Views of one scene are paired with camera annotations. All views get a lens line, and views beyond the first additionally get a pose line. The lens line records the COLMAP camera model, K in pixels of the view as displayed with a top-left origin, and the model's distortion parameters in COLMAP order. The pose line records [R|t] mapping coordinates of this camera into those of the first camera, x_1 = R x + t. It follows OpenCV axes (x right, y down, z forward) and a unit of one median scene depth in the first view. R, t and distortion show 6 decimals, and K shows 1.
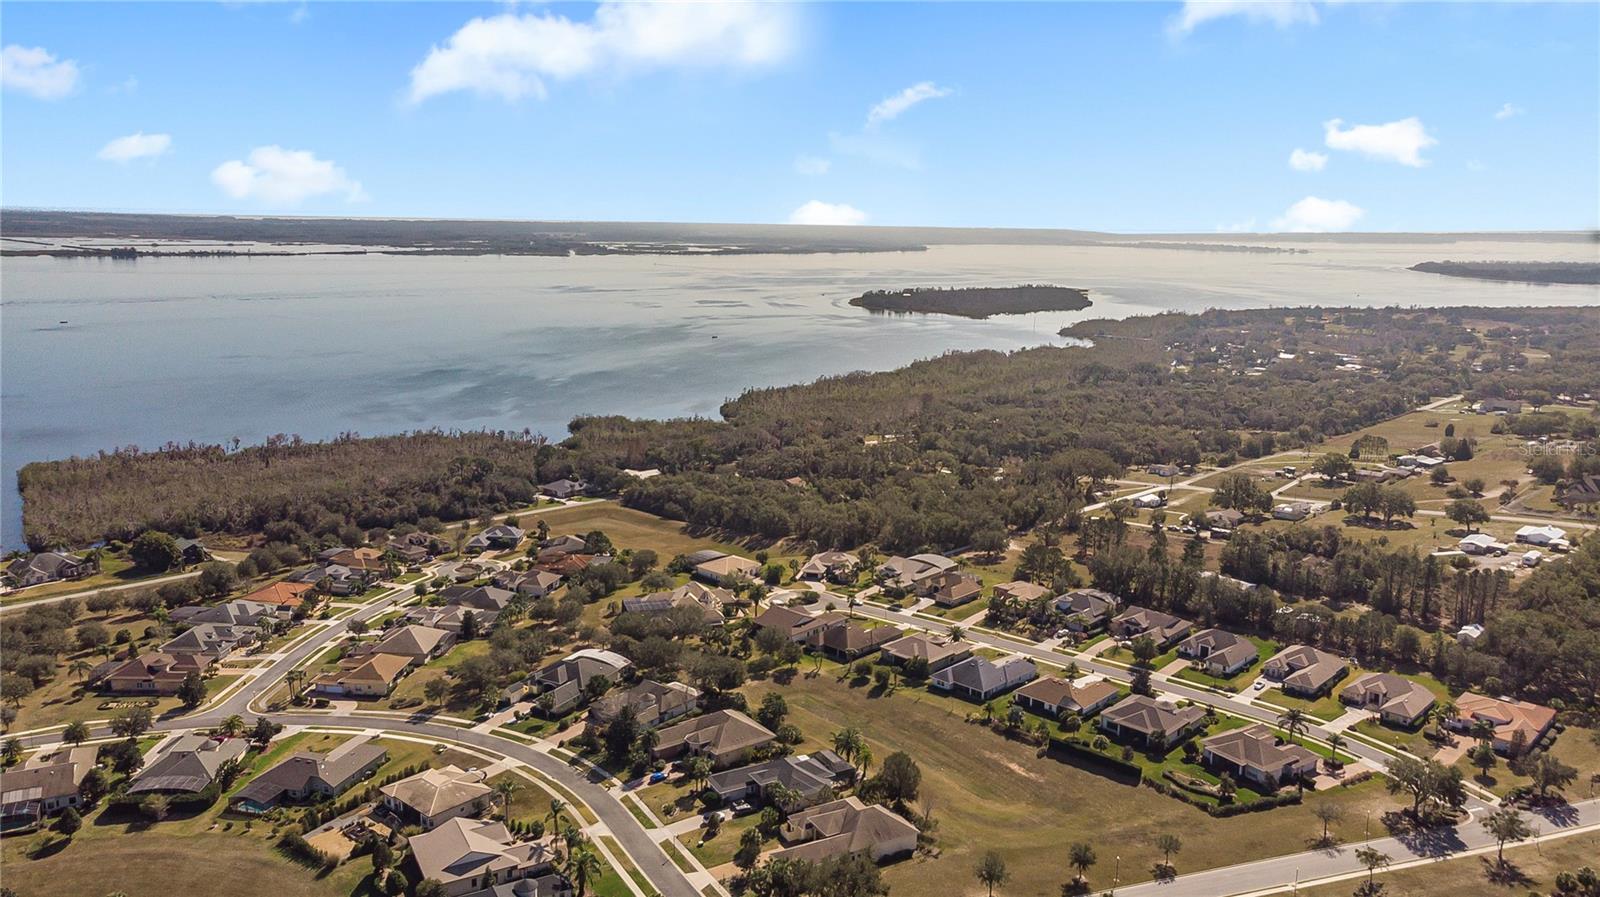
lens RADIAL K [[1180.4, 0, 771.7], [0, 1180.4, 419.8], [0, 0, 1]] dist [0.024731, -0.000090]
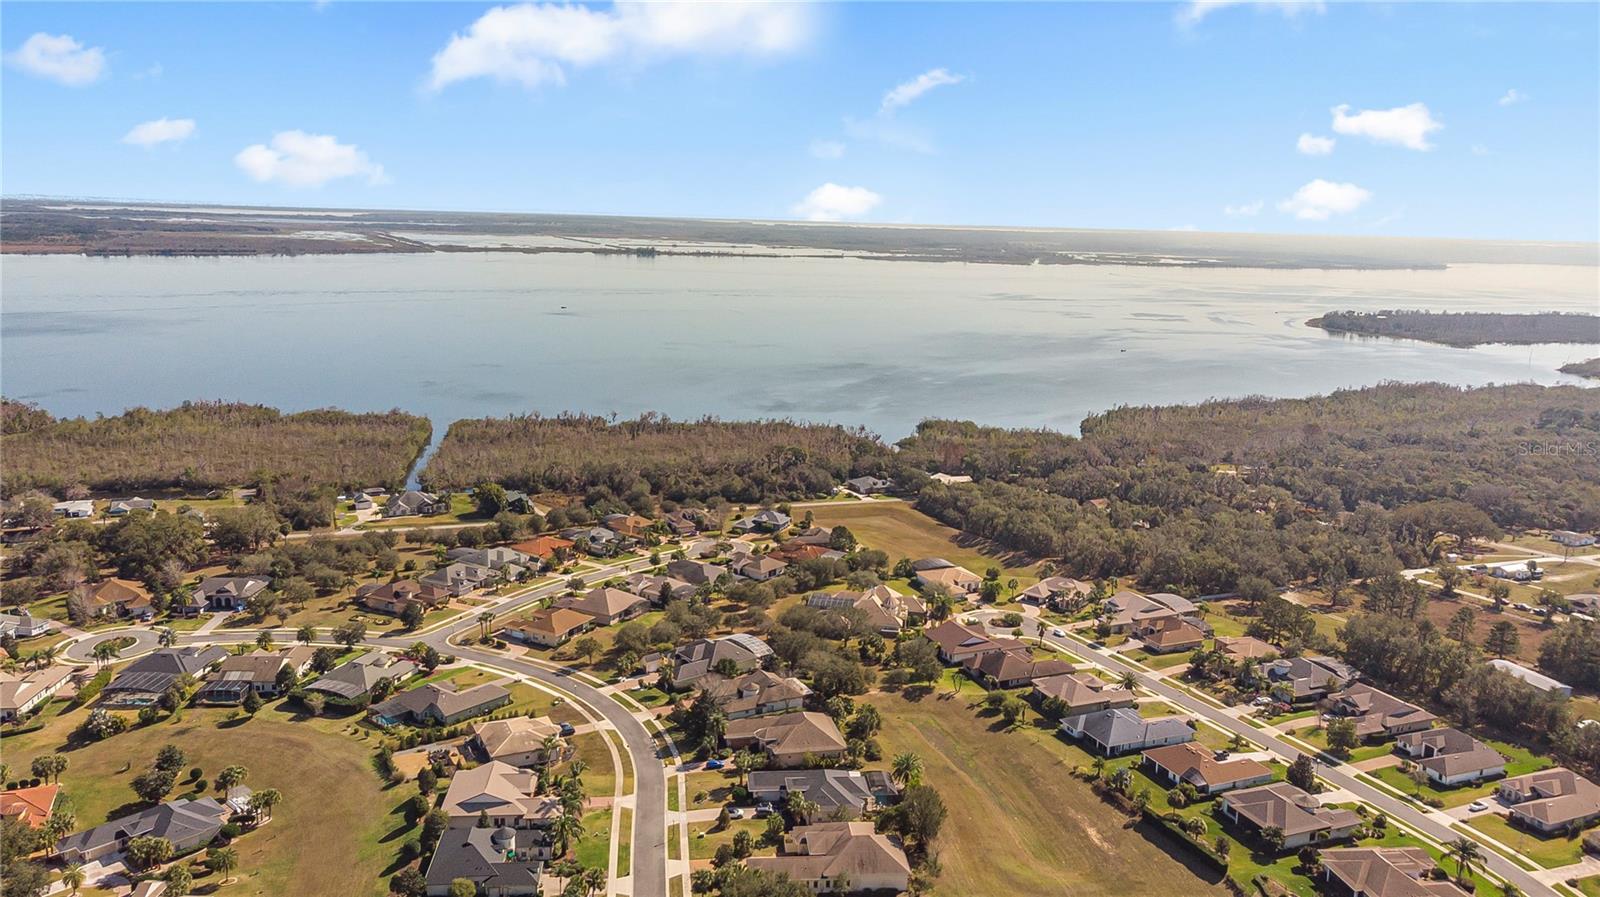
lens RADIAL K [[1156.2, 0, 777.7], [0, 1156.2, 456.2], [0, 0, 1]] dist [0.007800, 0.040154]
pose [[0.919957, 0.092734, -0.380893, 0.231219], [-0.082799, 0.995663, 0.042425, -0.005052], [0.383175, -0.007492, 0.923645, 0.083179]]
